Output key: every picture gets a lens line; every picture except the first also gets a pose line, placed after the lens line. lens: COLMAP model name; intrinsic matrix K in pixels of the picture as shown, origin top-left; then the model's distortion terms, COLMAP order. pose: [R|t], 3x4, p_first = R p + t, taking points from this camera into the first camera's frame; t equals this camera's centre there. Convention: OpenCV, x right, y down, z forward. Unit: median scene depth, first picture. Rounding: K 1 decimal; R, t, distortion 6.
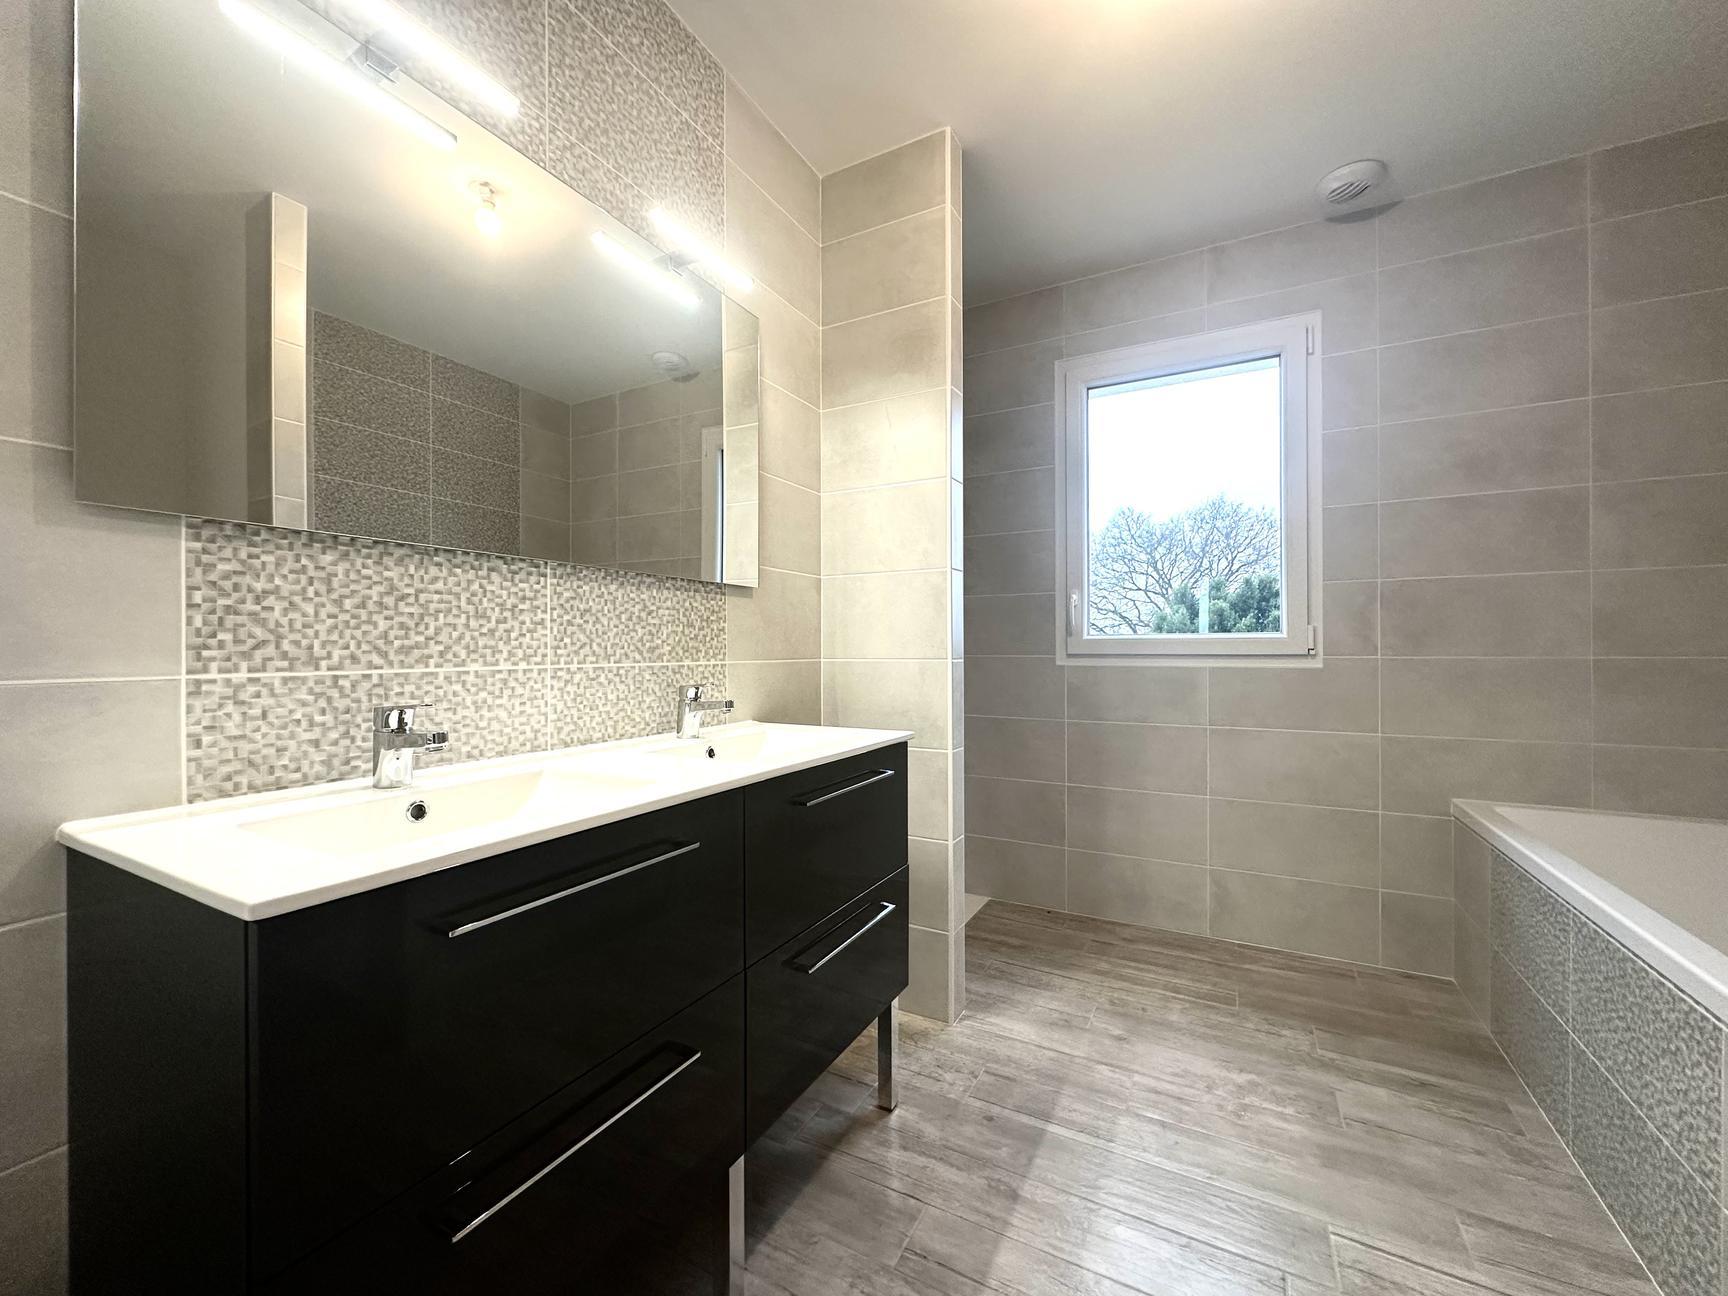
lens RADIAL K [[688.0, 0, 861.7], [0, 688.0, 654.6], [0, 0, 1]] dist [-0.001960, -0.000613]
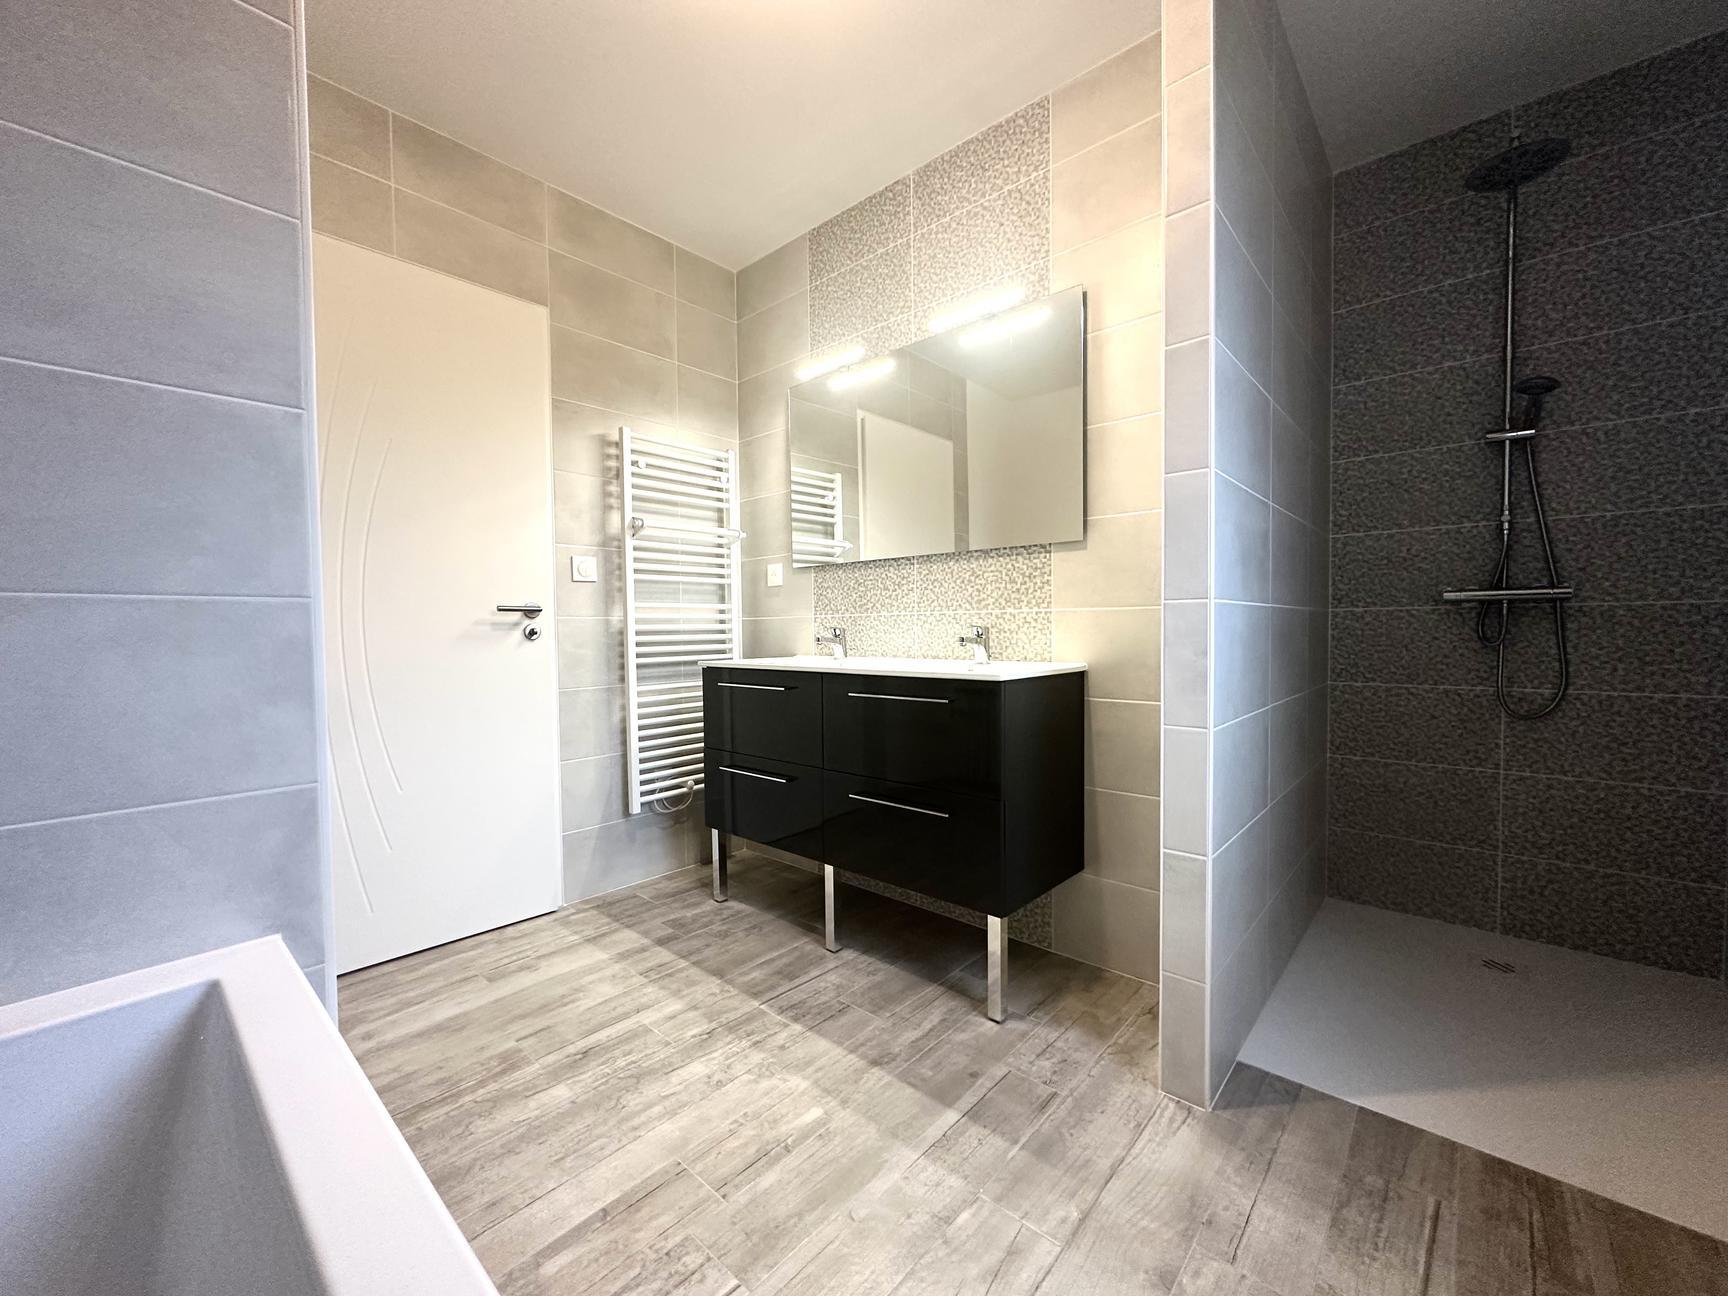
lens RADIAL K [[688.0, 0, 862.4], [0, 688.0, 640.1], [0, 0, 1]] dist [-0.001960, -0.000613]
pose [[-0.230964, 0.037648, -0.972234, 1.127159], [0.015000, 0.999270, 0.035131, 0.018570], [0.972847, -0.006470, -0.231360, 1.052704]]
